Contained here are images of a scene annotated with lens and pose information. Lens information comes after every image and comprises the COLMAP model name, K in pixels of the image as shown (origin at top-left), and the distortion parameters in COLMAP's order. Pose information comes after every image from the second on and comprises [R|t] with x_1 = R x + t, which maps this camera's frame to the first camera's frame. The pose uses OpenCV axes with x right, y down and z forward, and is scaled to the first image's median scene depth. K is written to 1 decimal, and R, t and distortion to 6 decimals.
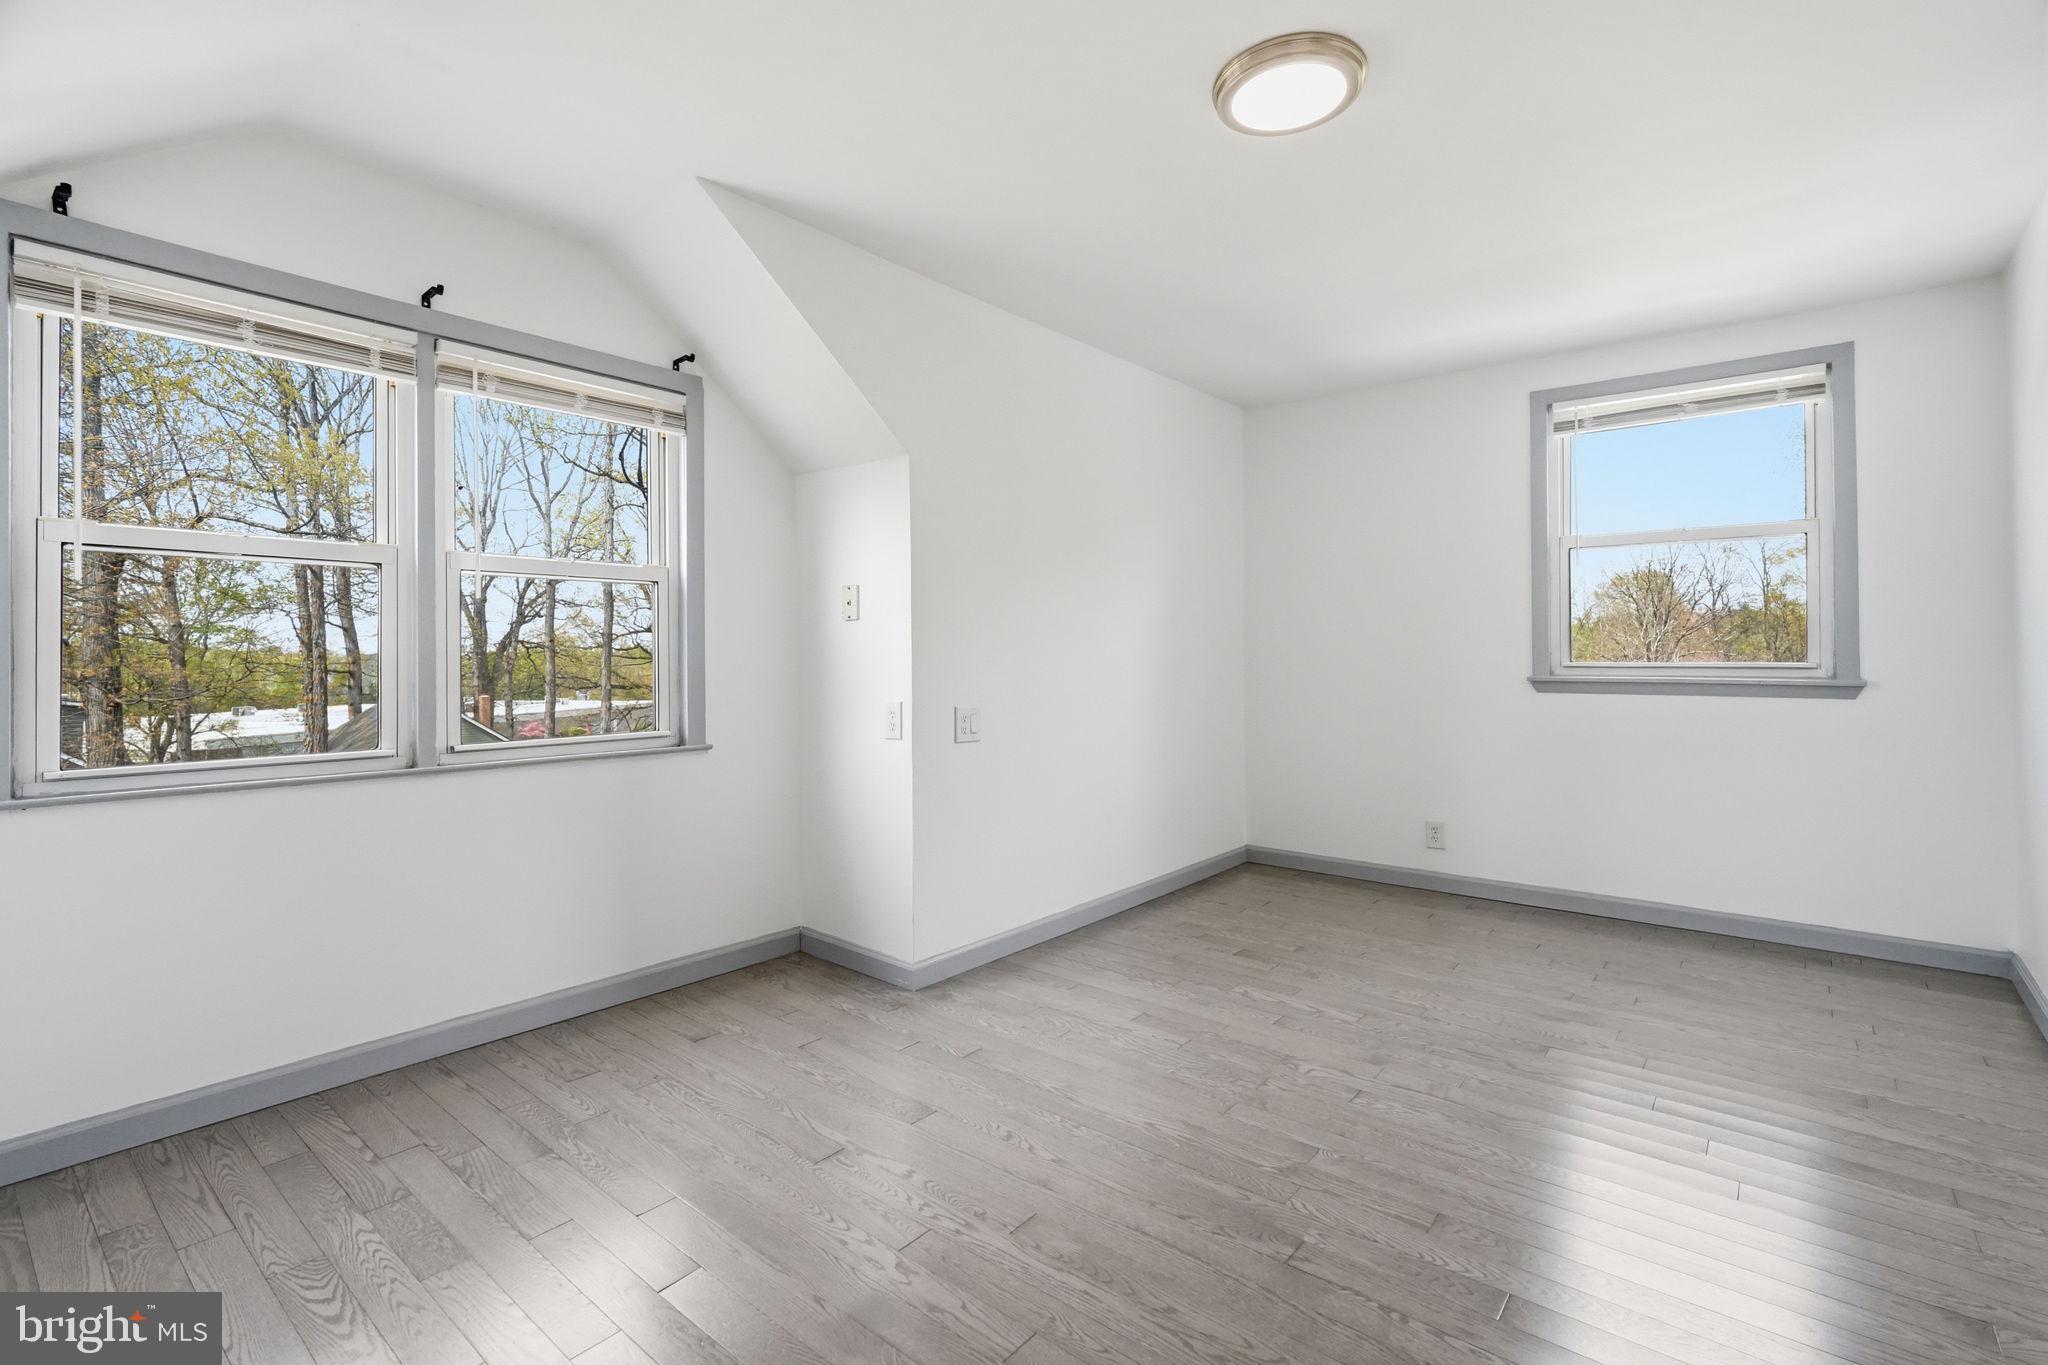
lens RADIAL K [[921.9, 0, 1023.9], [0, 921.9, 629.0], [0, 0, 1]] dist [0.001849, 0.001191]
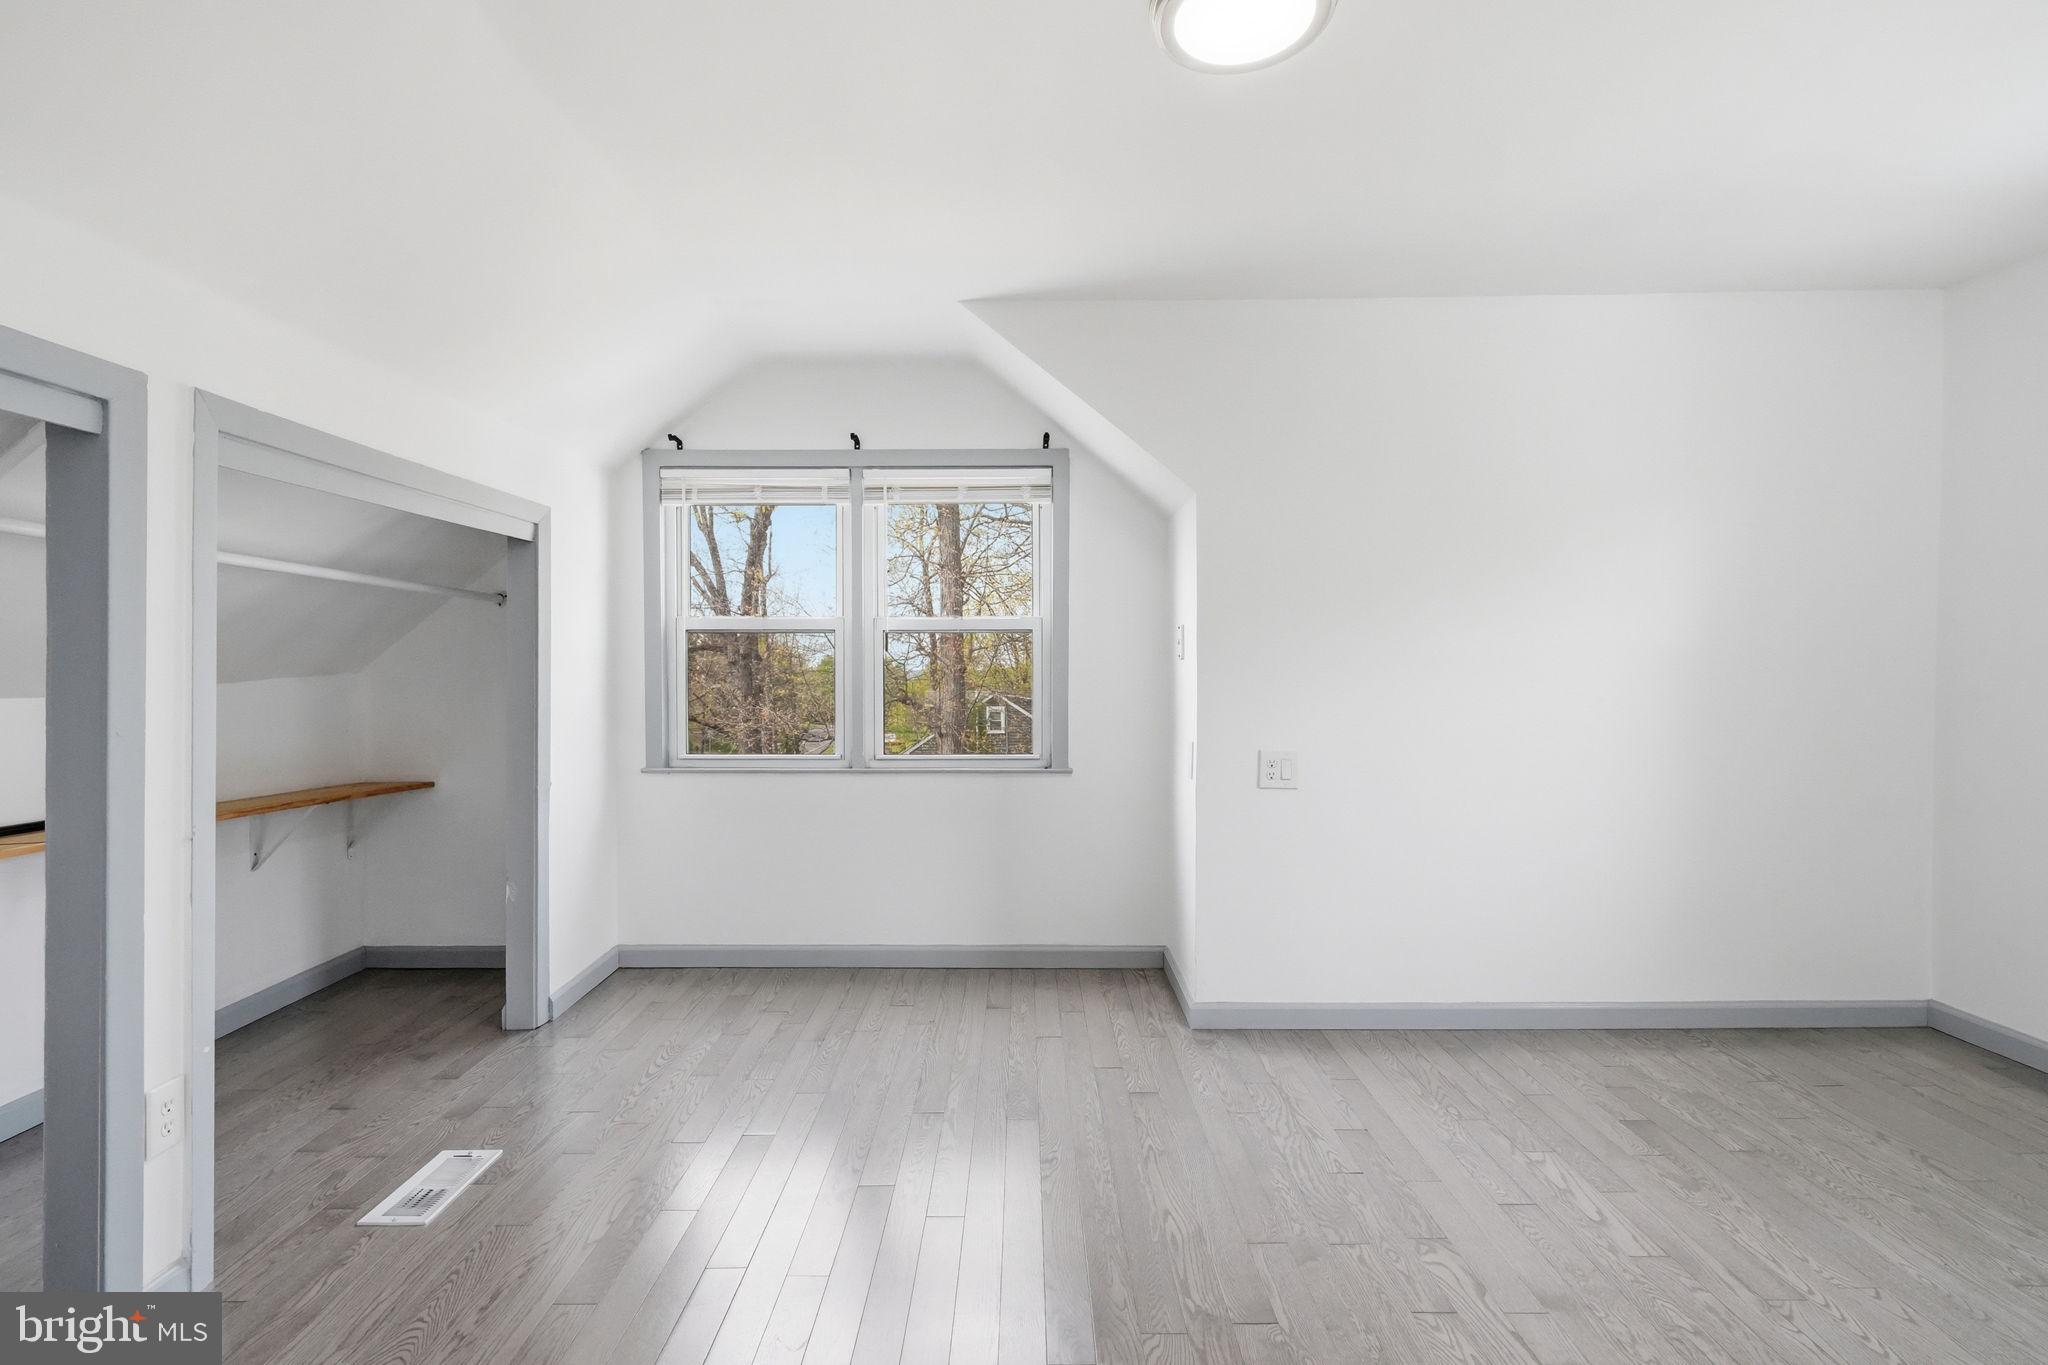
lens RADIAL K [[943.7, 0, 1029.1], [0, 943.7, 675.9], [0, 0, 1]] dist [0.000328, 0.001118]
pose [[0.642587, 0.005291, -0.766195, 0.590585], [0.022217, 0.999427, 0.025534, -0.024713], [0.765891, -0.033430, 0.642101, 0.228559]]
